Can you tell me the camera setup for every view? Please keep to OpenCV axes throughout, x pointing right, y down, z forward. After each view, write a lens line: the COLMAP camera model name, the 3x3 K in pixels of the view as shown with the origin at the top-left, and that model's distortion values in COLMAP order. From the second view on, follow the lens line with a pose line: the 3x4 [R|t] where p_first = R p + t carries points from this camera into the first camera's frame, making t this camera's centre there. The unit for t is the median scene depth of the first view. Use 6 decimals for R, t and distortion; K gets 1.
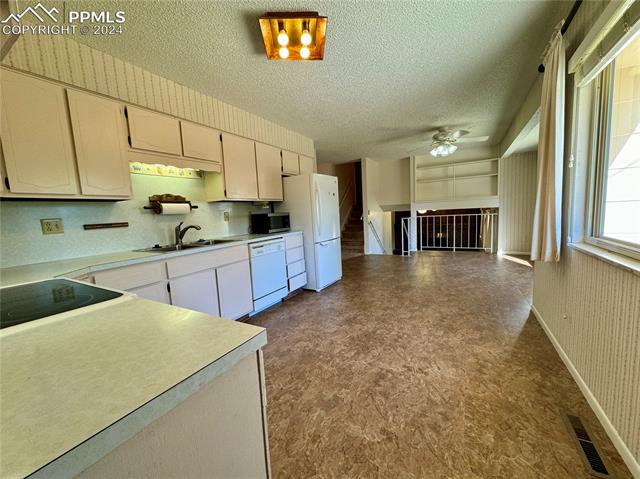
lens RADIAL K [[253.4, 0, 319.2], [0, 253.4, 238.2], [0, 0, 1]] dist [0.001410, -0.000250]
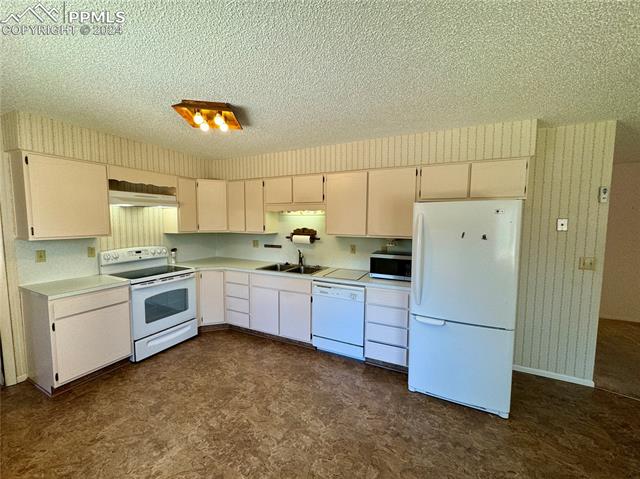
lens RADIAL K [[253.4, 0, 321.7], [0, 253.4, 240.0], [0, 0, 1]] dist [0.001410, -0.000250]
pose [[0.076552, 0.131977, -0.988292, 0.819622], [-0.114513, 0.985806, 0.122775, -0.305231], [0.990468, 0.103774, 0.090579, 1.027160]]
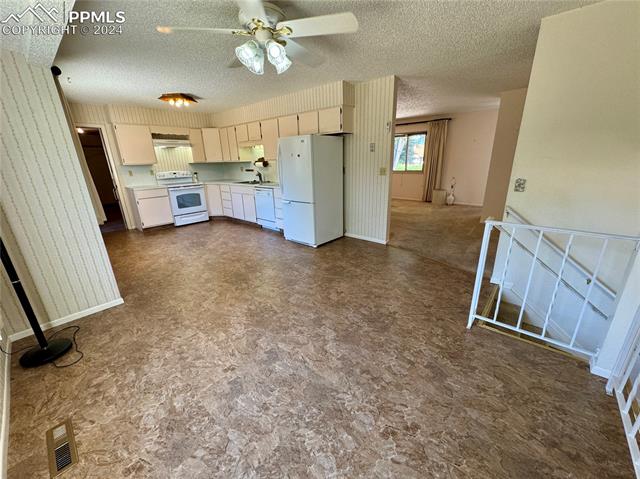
lens RADIAL K [[253.4, 0, 322.1], [0, 253.4, 239.6], [0, 0, 1]] dist [0.001410, -0.000250]
pose [[-0.185762, 0.355854, -0.915893, 1.630294], [-0.065061, 0.925617, 0.372828, -0.384082], [0.980438, 0.128847, -0.148792, 2.019170]]
